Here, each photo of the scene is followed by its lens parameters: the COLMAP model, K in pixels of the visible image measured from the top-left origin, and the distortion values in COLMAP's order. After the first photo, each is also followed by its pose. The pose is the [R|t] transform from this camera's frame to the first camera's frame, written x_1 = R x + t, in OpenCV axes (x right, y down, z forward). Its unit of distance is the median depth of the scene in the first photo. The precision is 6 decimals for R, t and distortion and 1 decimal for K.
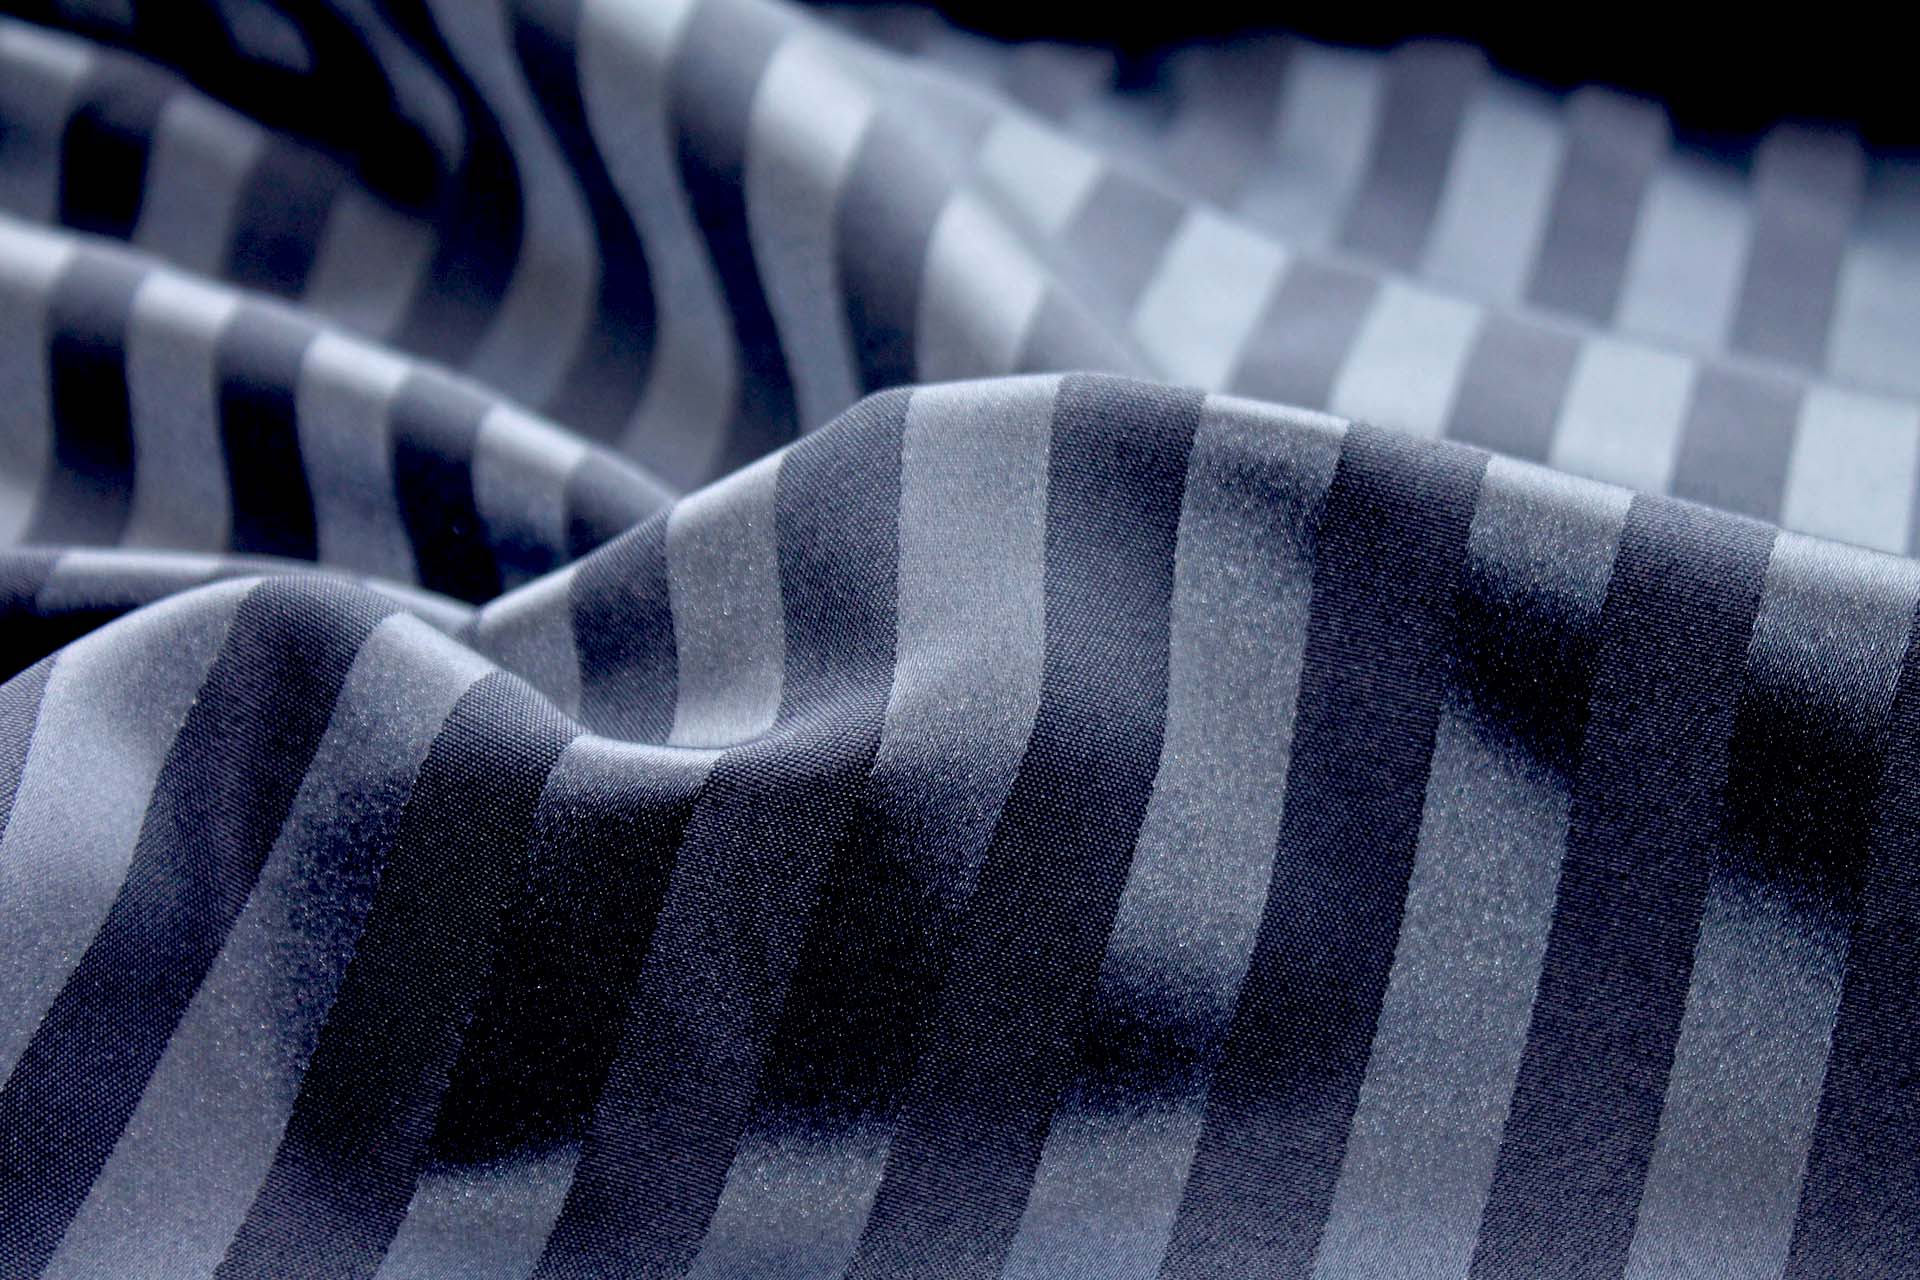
lens RADIAL K [[2703.9, 0, 959.3], [0, 2703.9, 641.7], [0, 0, 1]] dist [0.040223, 0.000000]
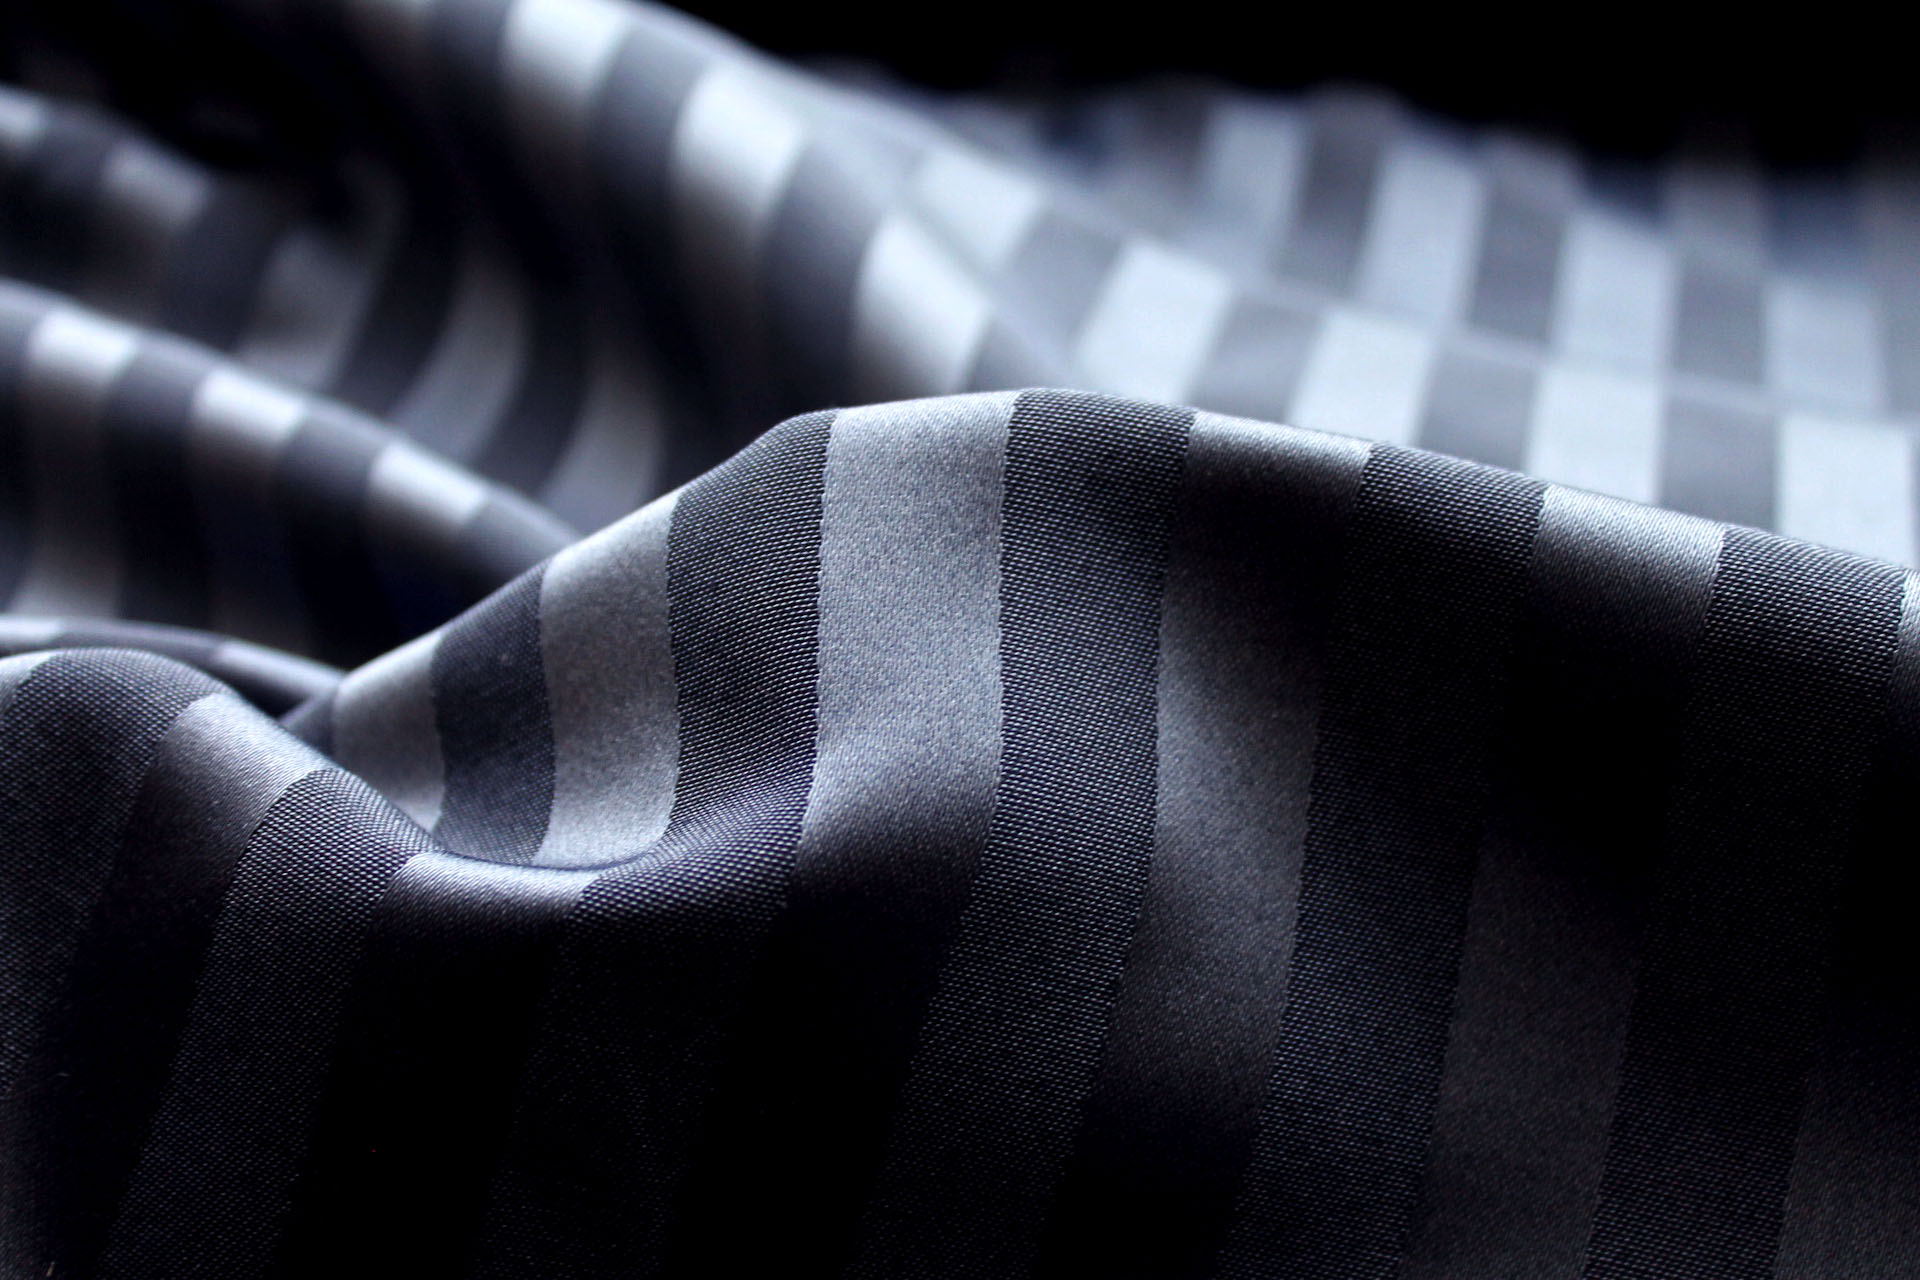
lens RADIAL K [[1829.0, 0, 961.4], [0, 1829.0, 637.9], [0, 0, 1]] dist [-0.010502, 0.000000]
pose [[0.999533, -0.015230, 0.026480, 0.005067], [0.014989, 0.999845, 0.009283, -0.028699], [-0.026617, -0.008881, 0.999606, 0.430835]]
